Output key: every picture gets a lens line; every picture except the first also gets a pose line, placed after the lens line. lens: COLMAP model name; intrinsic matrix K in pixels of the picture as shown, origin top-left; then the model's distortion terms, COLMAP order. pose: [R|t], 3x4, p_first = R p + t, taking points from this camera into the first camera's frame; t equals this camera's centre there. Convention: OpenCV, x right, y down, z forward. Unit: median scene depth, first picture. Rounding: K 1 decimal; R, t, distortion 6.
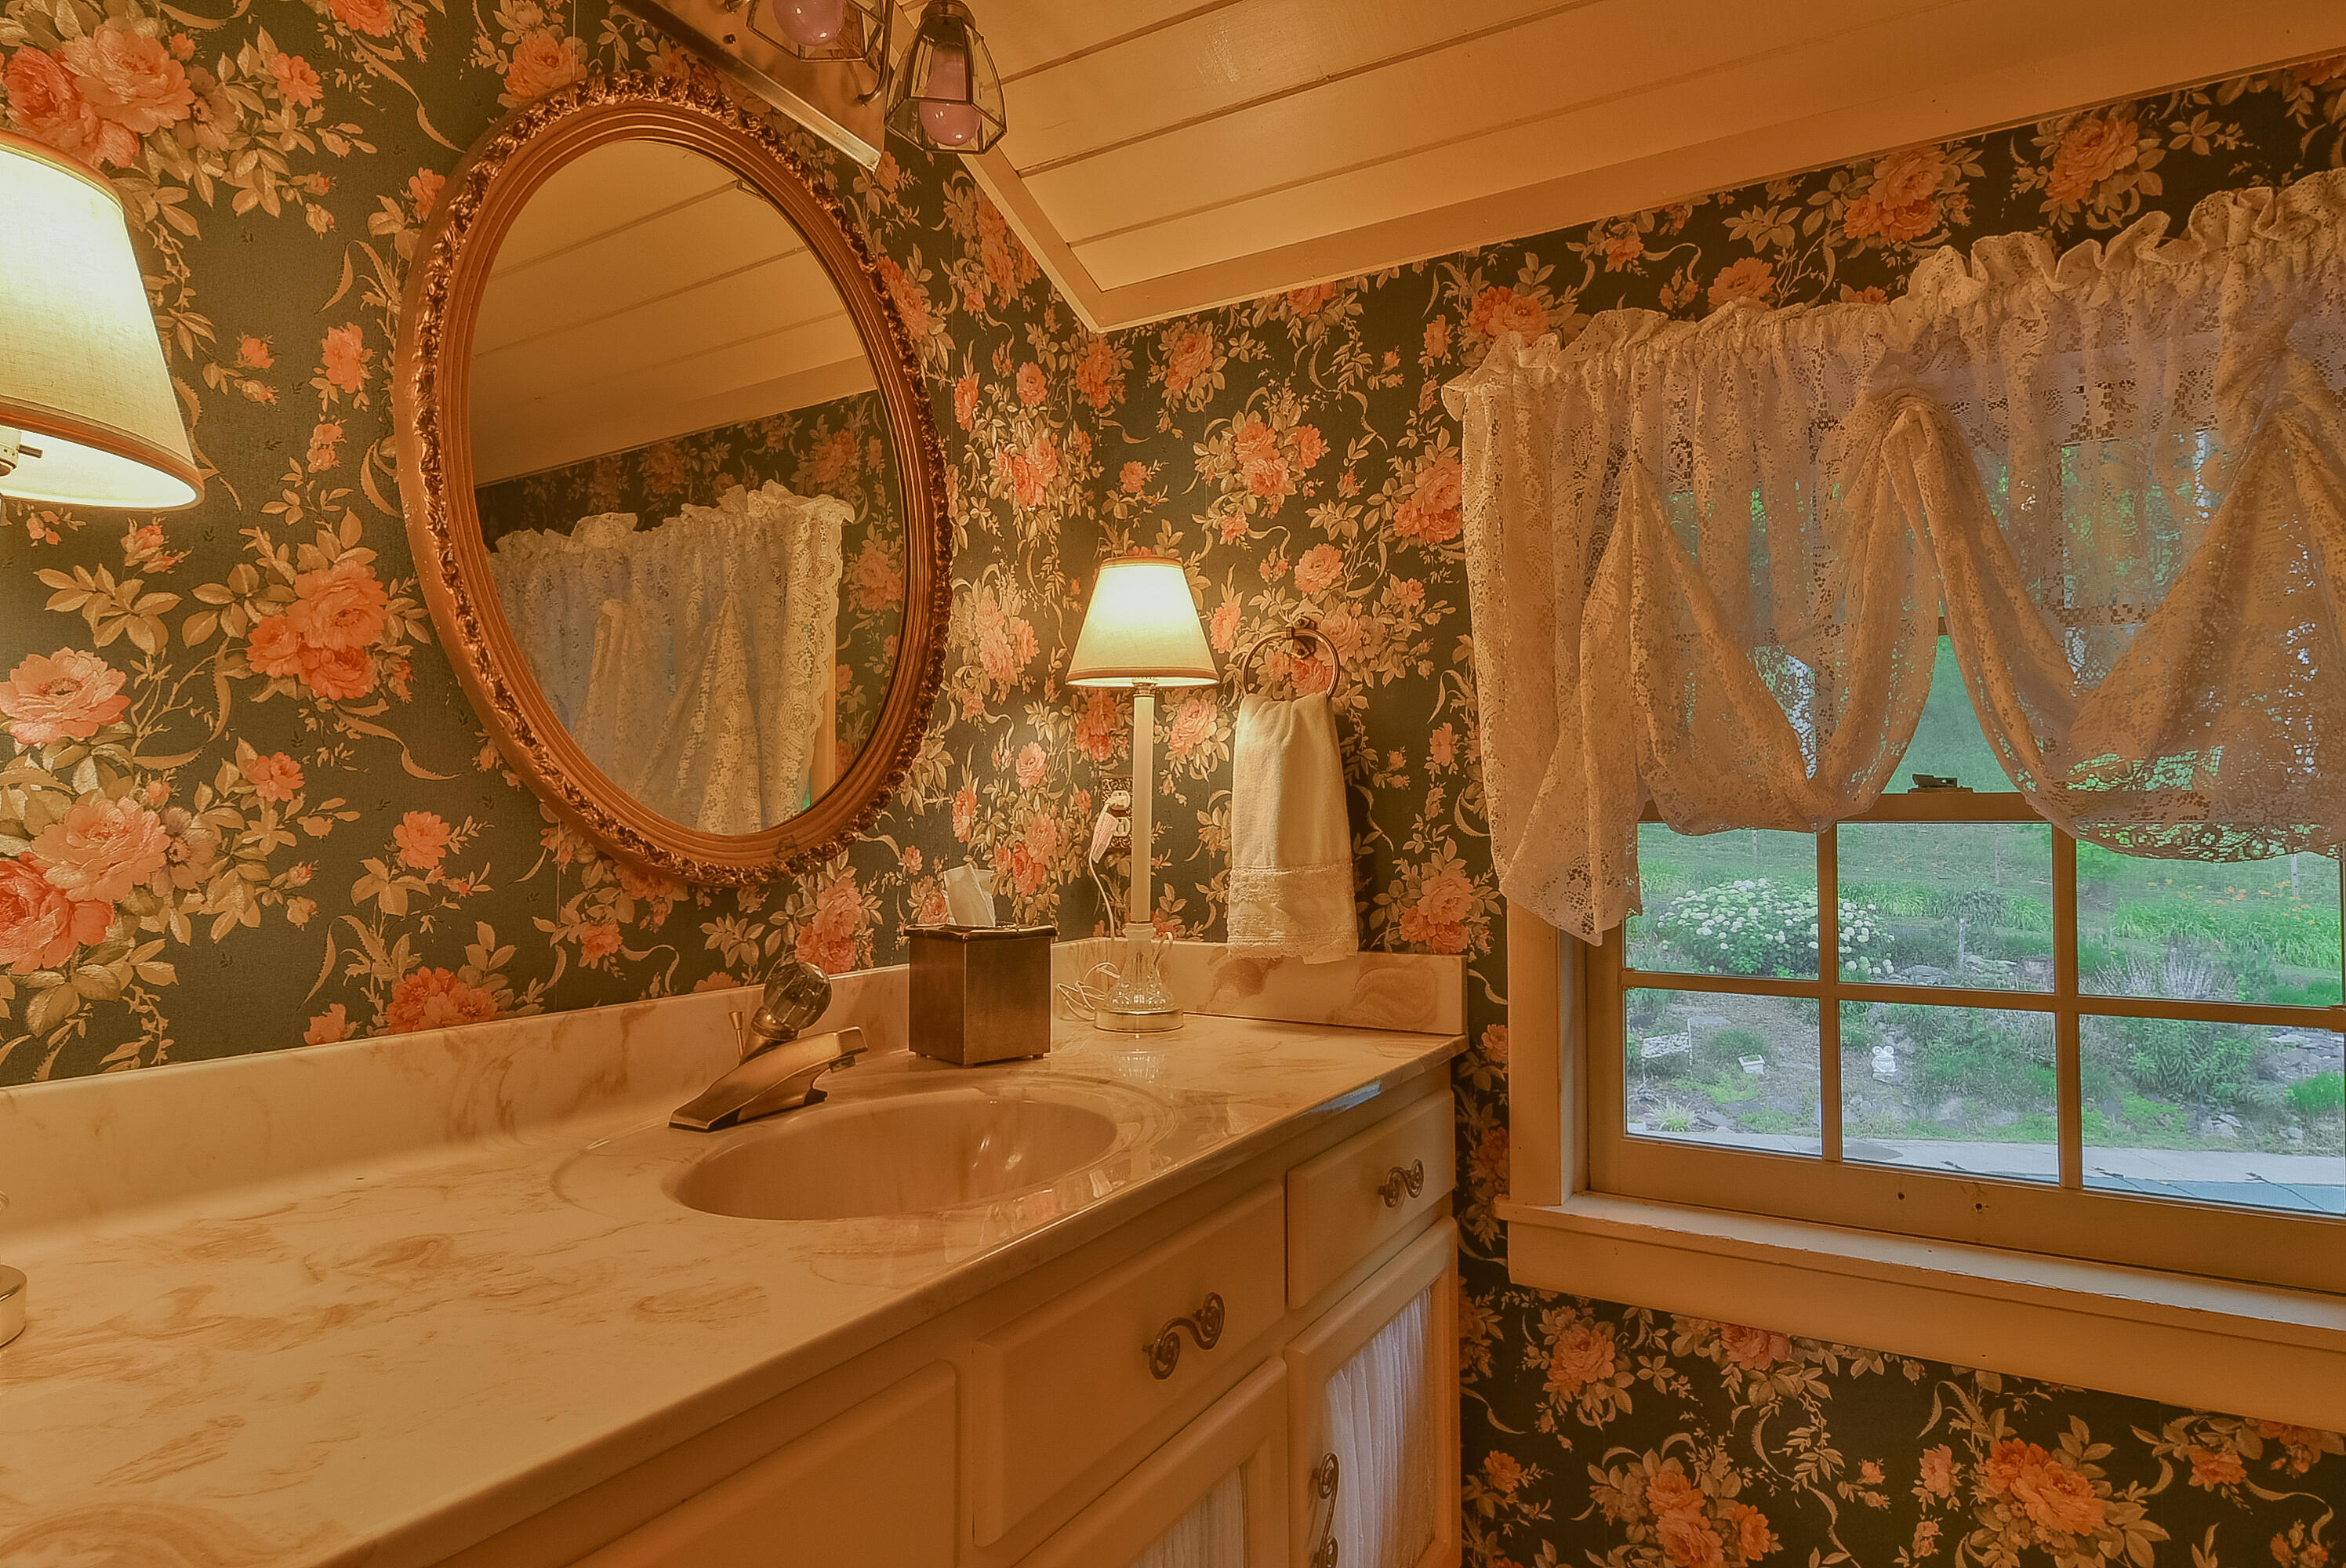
lens RADIAL K [[1279.0, 0, 1172.7], [0, 1279.0, 788.0], [0, 0, 1]] dist [-0.000431, -0.003595]
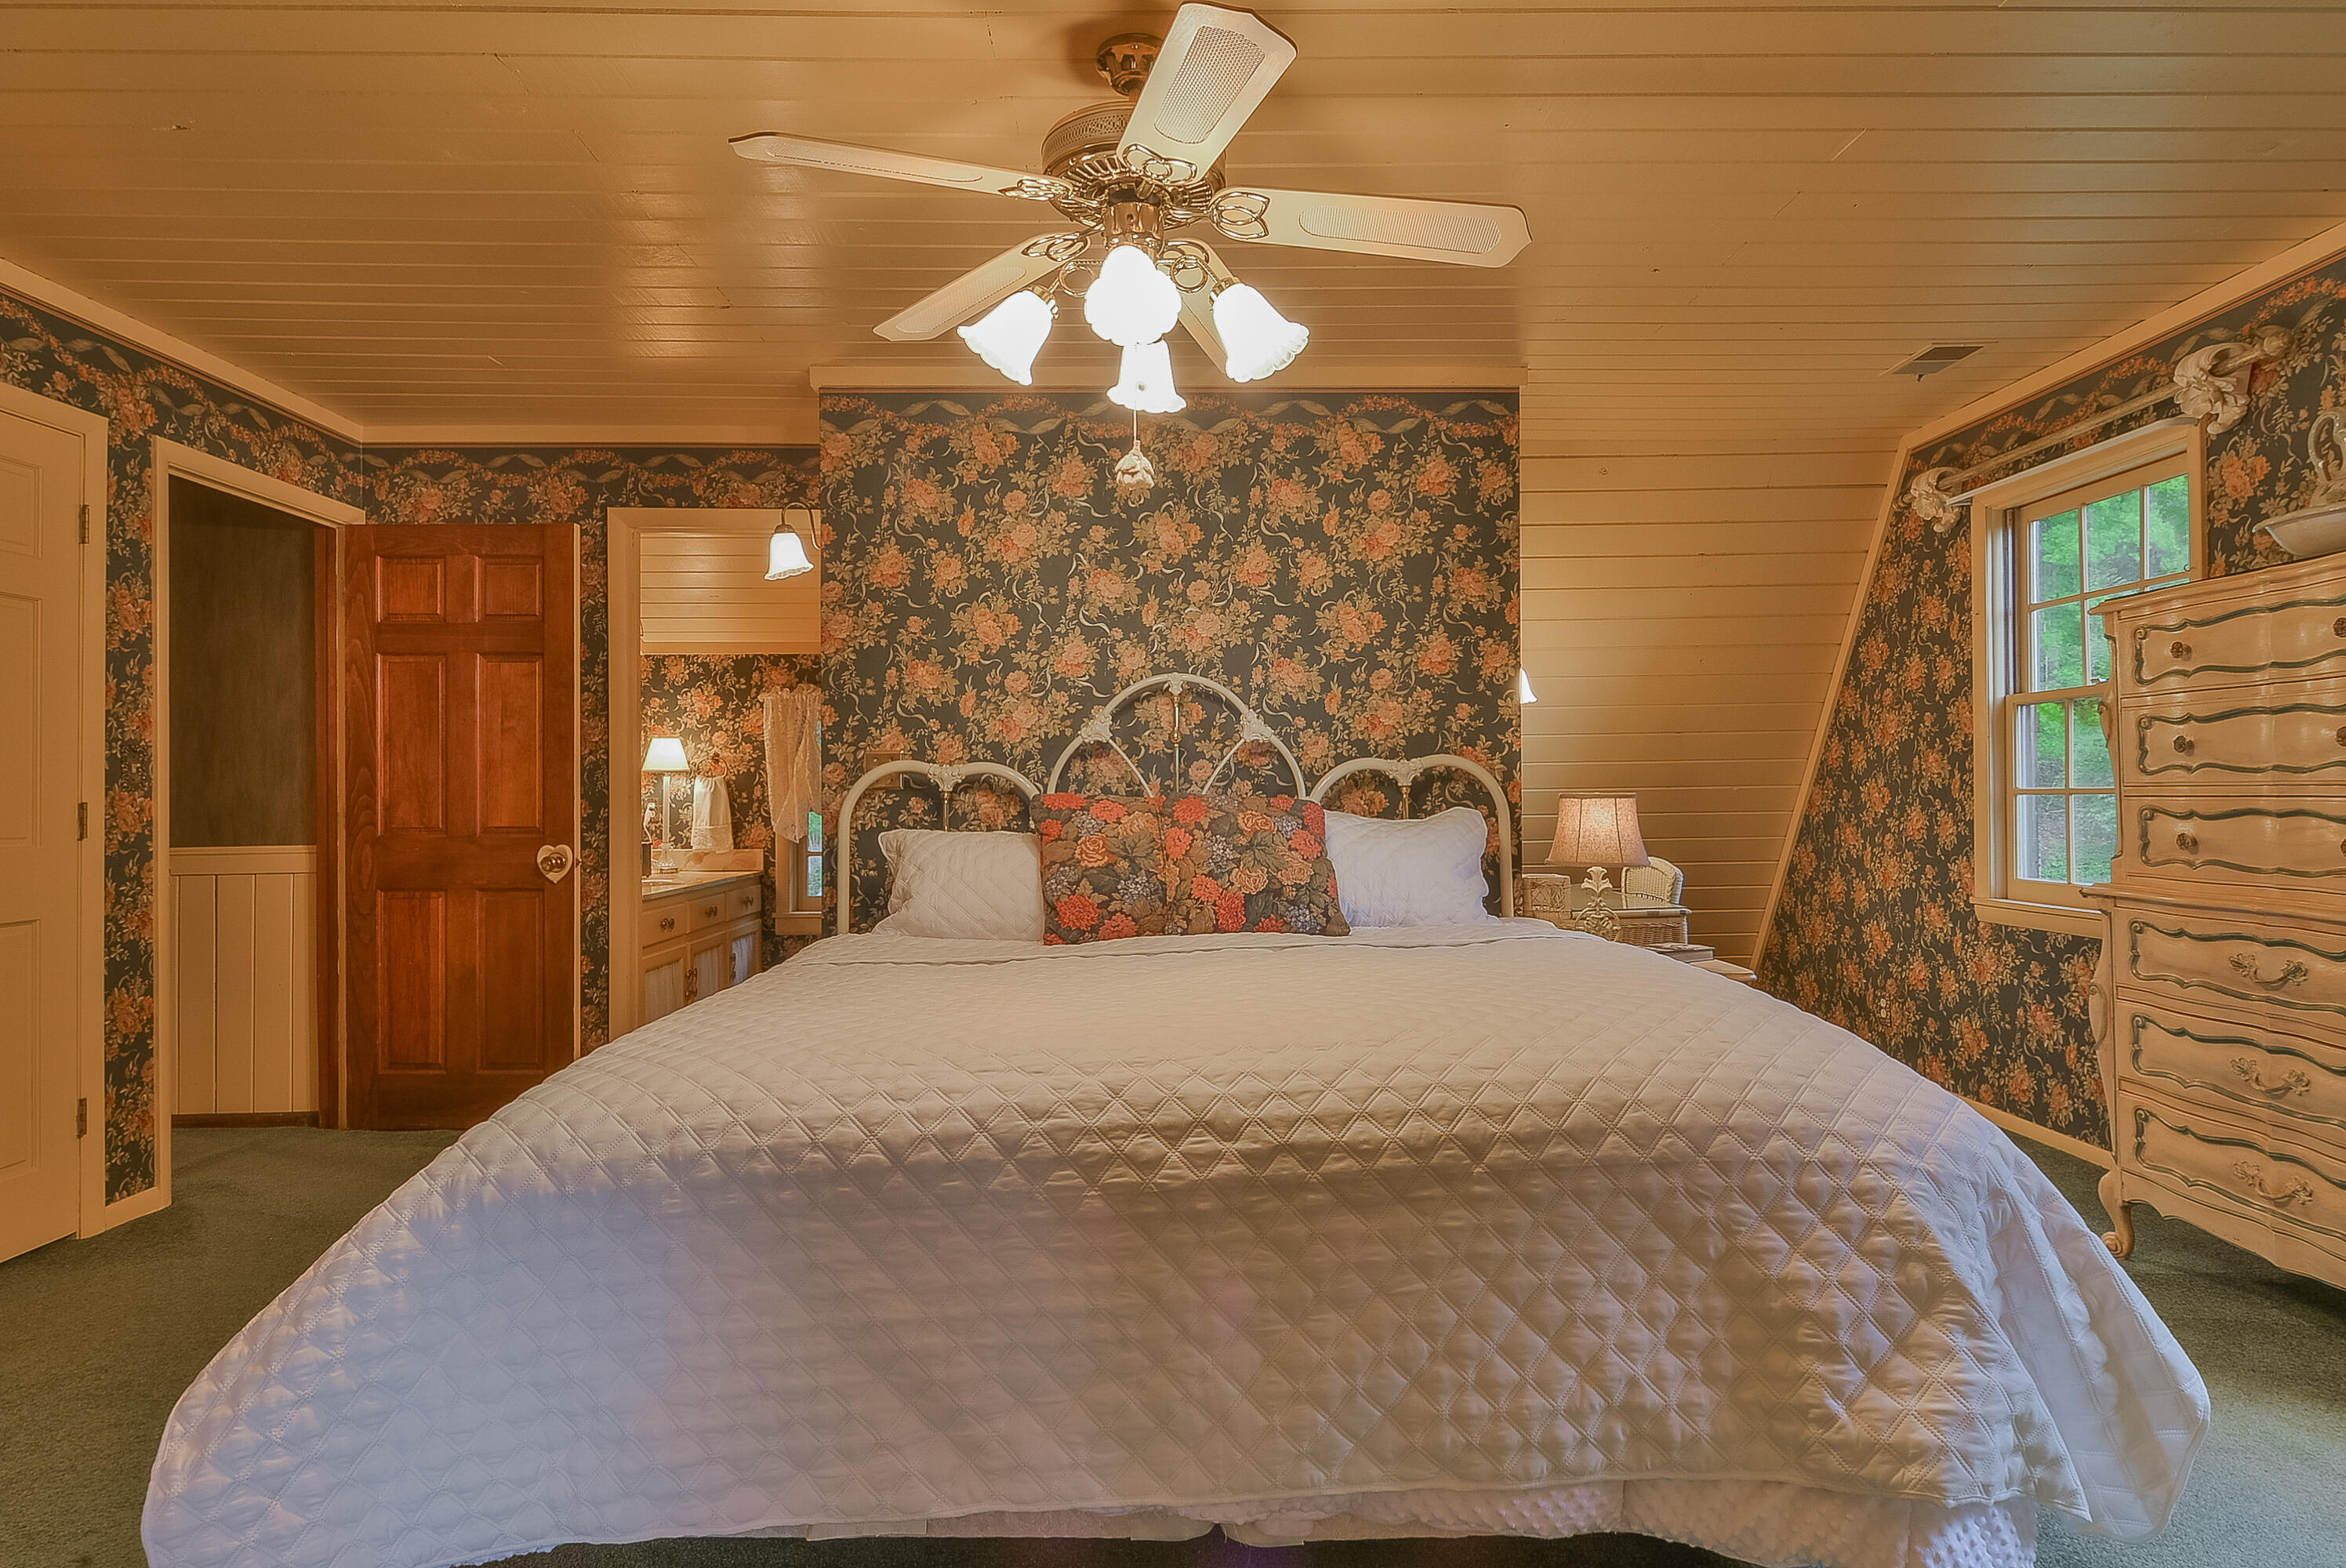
lens RADIAL K [[1279.0, 0, 1179.9], [0, 1279.0, 783.1], [0, 0, 1]] dist [-0.000431, -0.003595]
pose [[0.851697, 0.000853, 0.524034, -0.645209], [-0.006467, 0.999940, 0.008885, -0.092236], [-0.523995, -0.010956, 0.851651, -2.617074]]
